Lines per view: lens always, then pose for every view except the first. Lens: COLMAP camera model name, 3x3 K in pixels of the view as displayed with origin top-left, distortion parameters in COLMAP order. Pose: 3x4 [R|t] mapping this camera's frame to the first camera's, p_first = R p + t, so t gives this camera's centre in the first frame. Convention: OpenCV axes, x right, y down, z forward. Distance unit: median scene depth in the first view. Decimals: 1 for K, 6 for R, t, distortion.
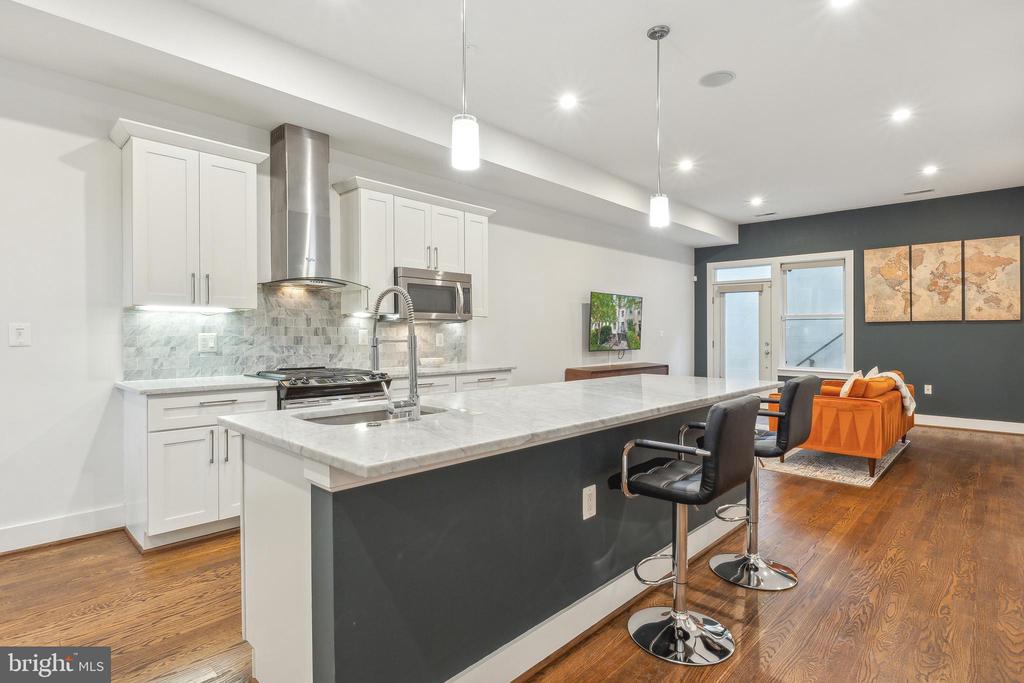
lens RADIAL K [[519.5, 0, 507.3], [0, 519.5, 349.0], [0, 0, 1]] dist [-0.003636, 0.001260]
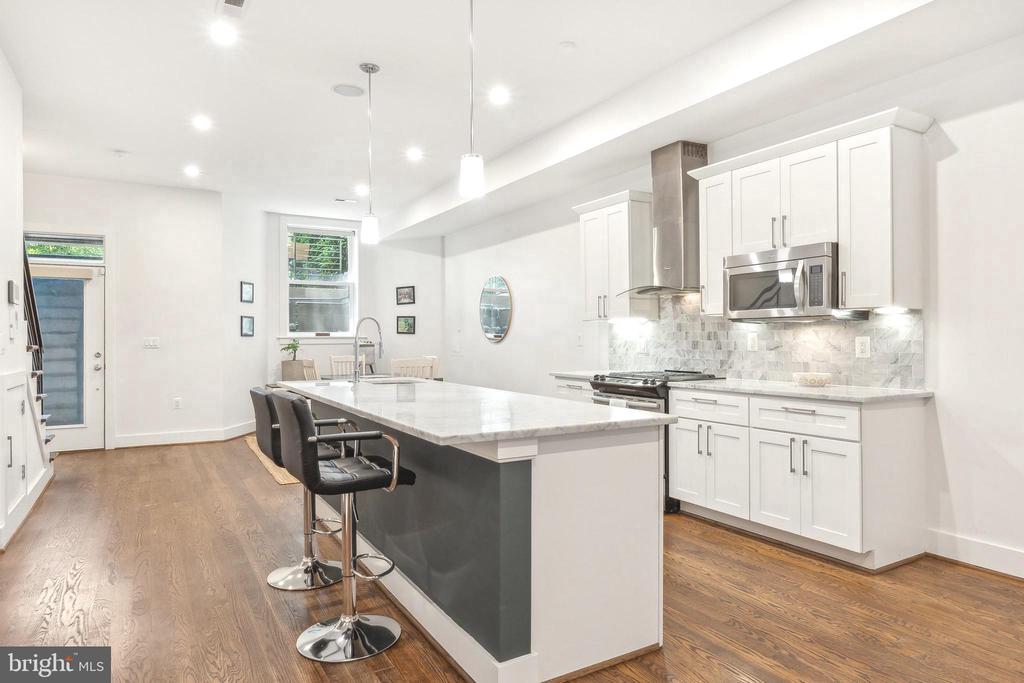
lens RADIAL K [[639.7, 0, 508.0], [0, 639.7, 332.9], [0, 0, 1]] dist [0.021943, -0.001122]
pose [[-0.290103, -0.012737, -0.956911, 0.956705], [-0.027091, 0.999620, -0.005093, -0.024839], [0.956612, 0.024446, -0.290338, 1.070188]]
